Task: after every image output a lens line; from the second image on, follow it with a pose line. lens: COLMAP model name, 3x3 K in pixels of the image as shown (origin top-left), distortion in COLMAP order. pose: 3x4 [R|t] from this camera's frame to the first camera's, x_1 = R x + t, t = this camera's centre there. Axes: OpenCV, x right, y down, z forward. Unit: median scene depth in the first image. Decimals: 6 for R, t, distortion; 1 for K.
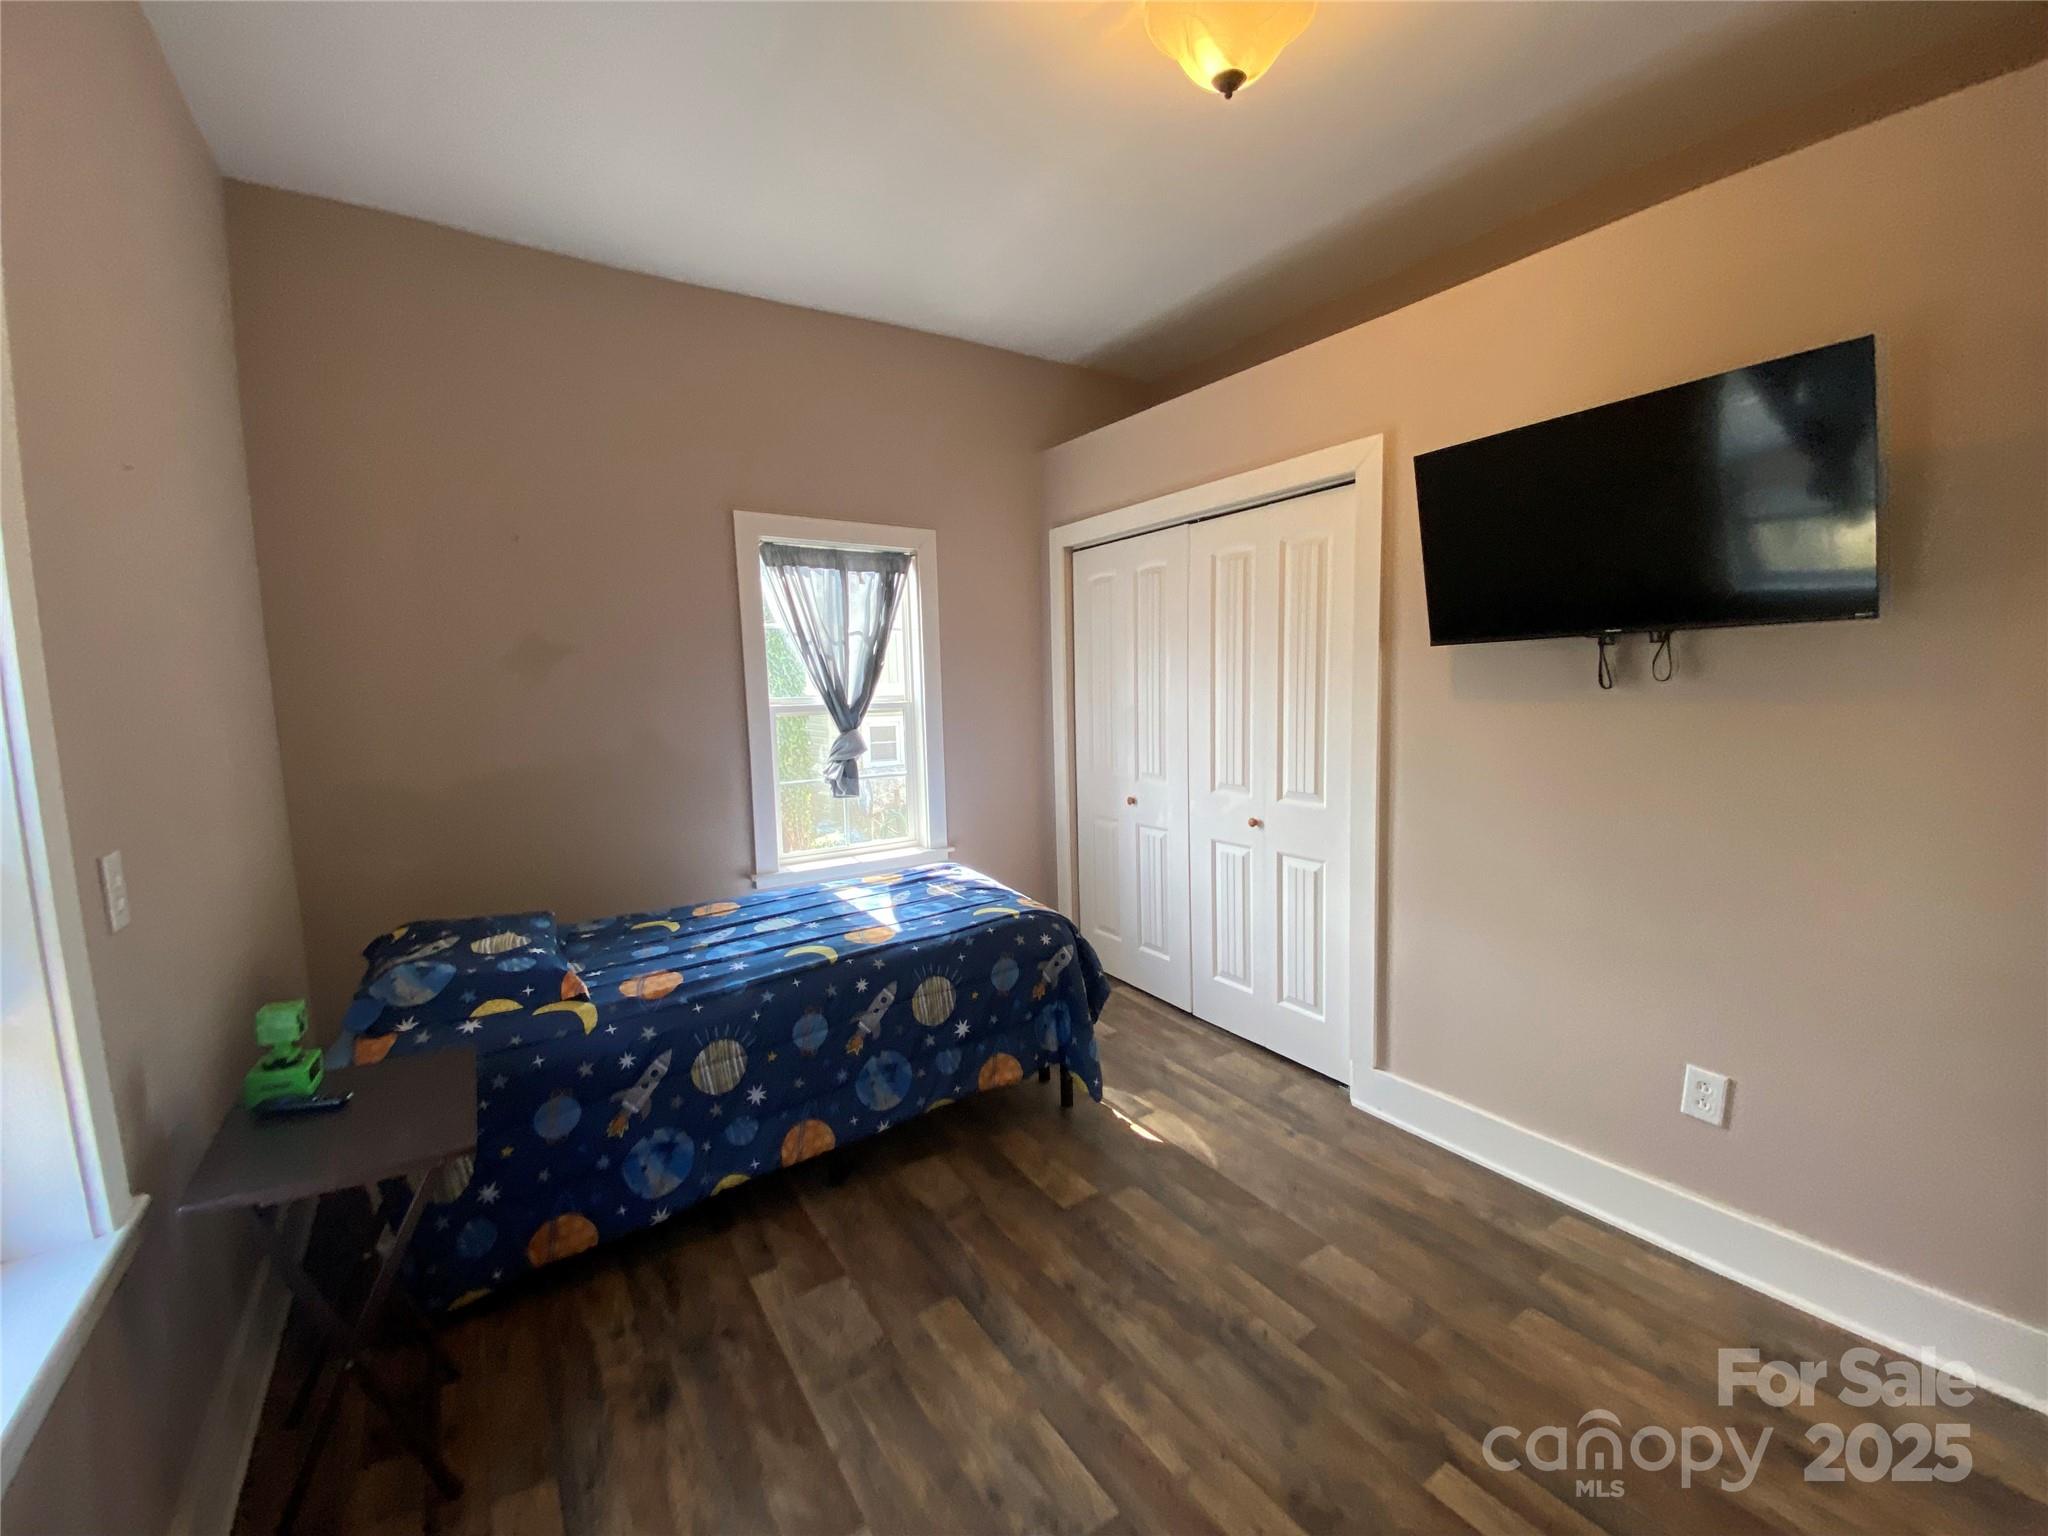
lens RADIAL K [[835.4, 0, 1024.0], [0, 835.4, 768.0], [0, 0, 1]] dist [0.032353, -0.042193]
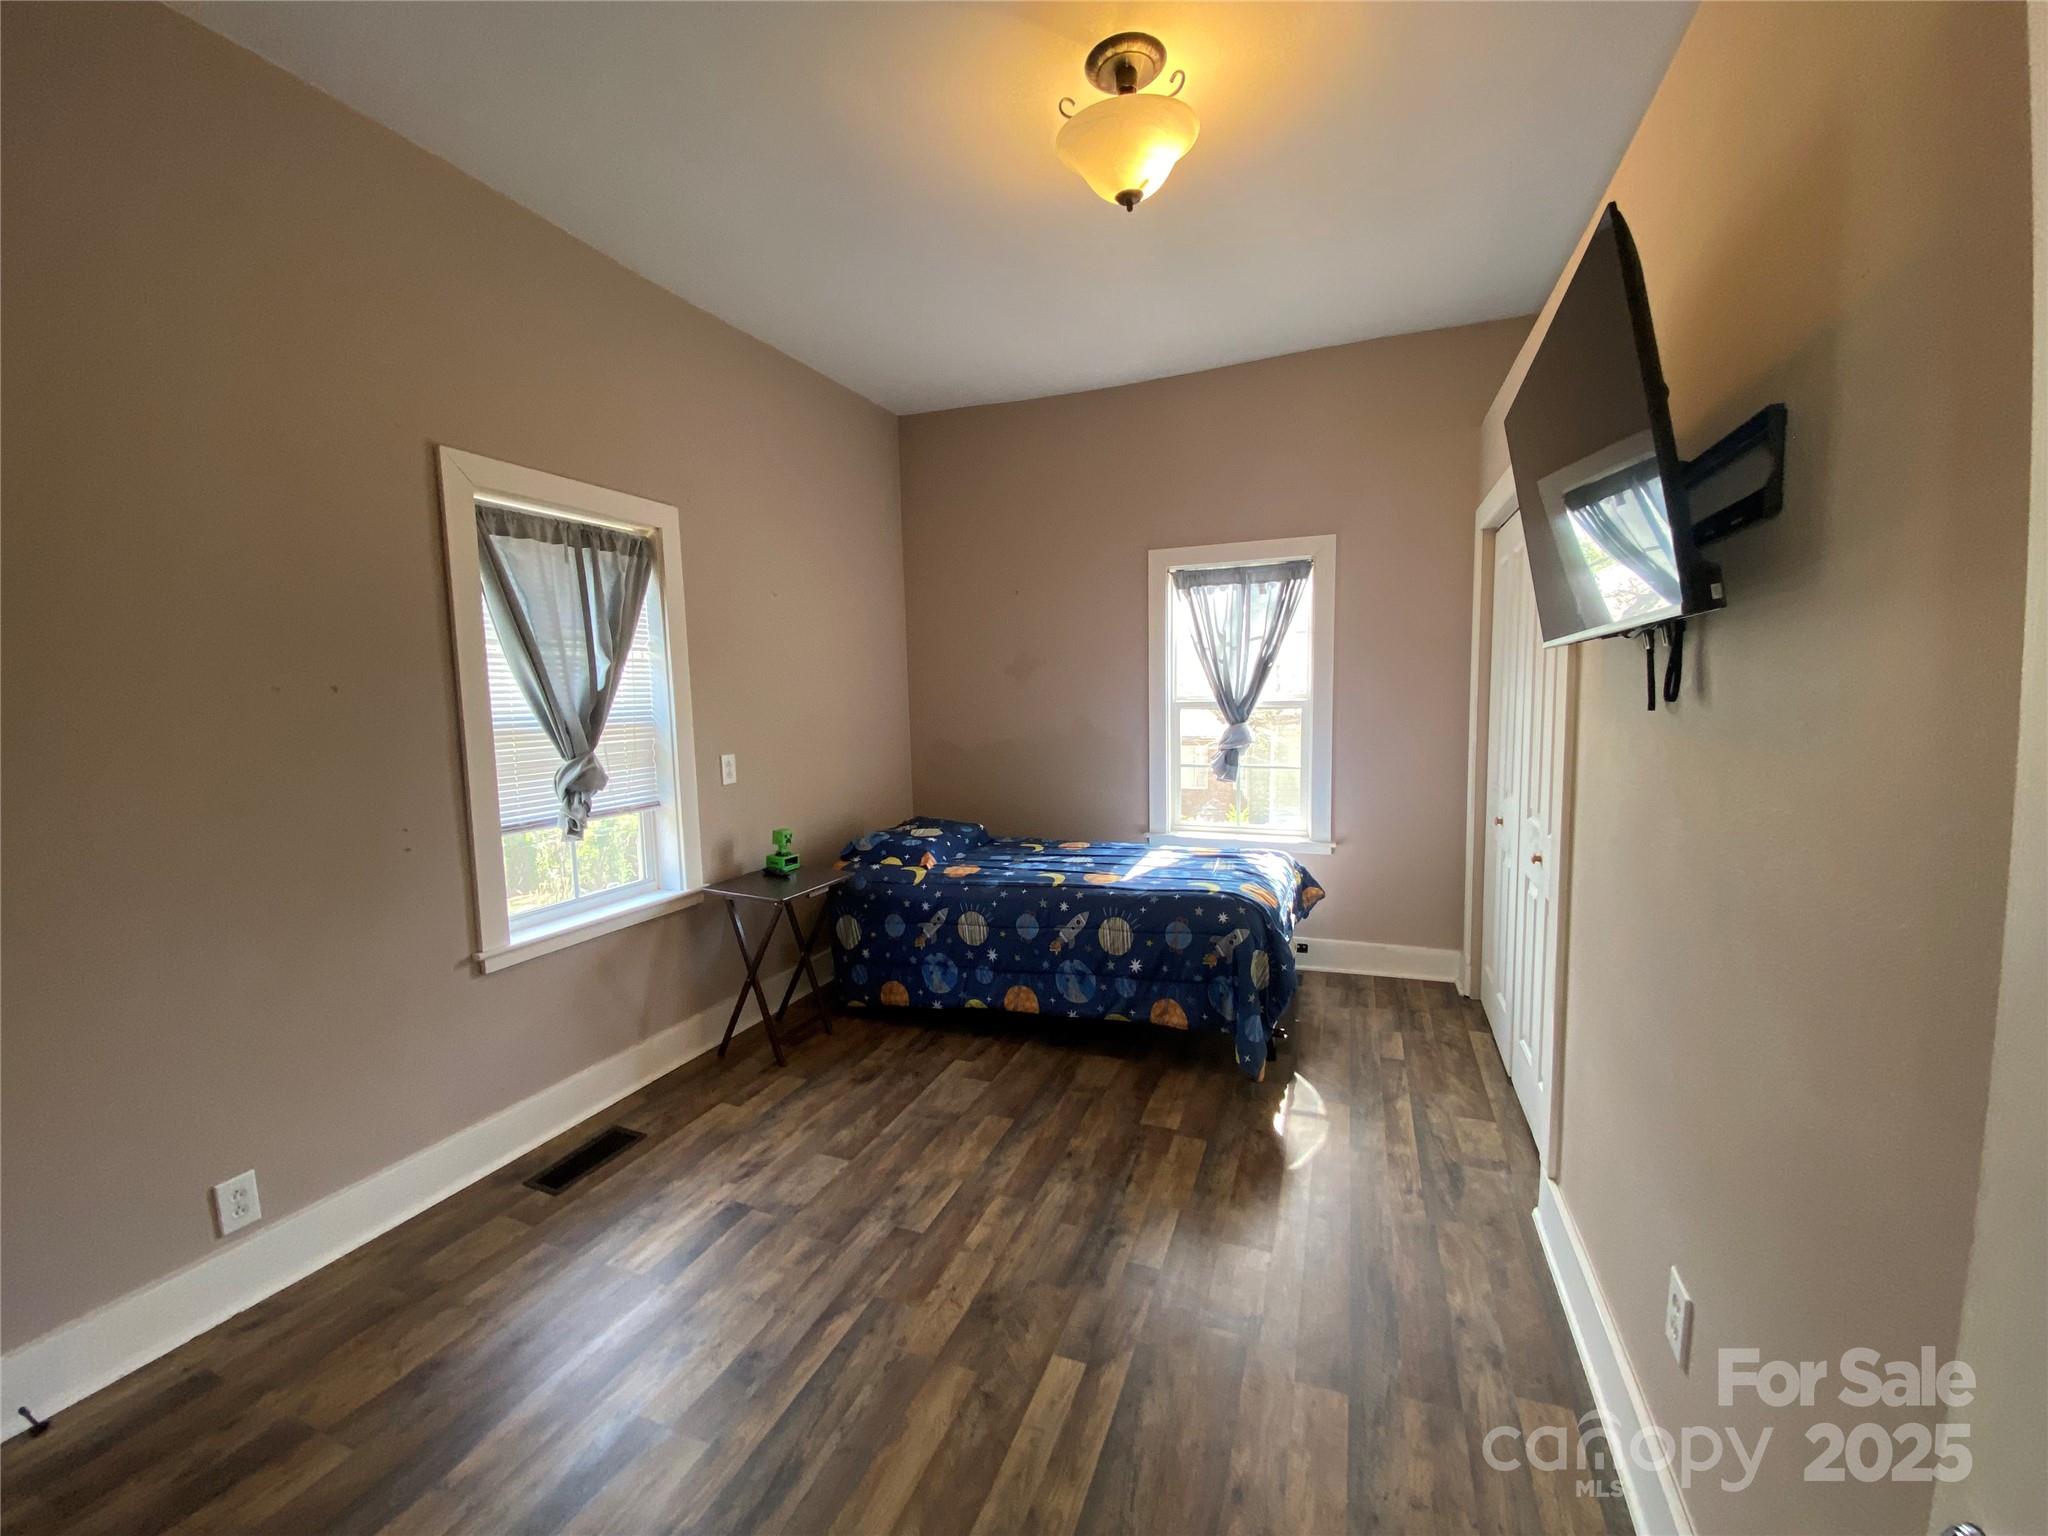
lens RADIAL K [[835.4, 0, 1024.0], [0, 835.4, 768.0], [0, 0, 1]] dist [0.032353, -0.042193]
pose [[0.582696, 0.101758, -0.806294, 0.858378], [-0.086627, 0.994255, 0.062875, -0.048755], [0.808060, 0.033210, 0.588164, 0.128593]]
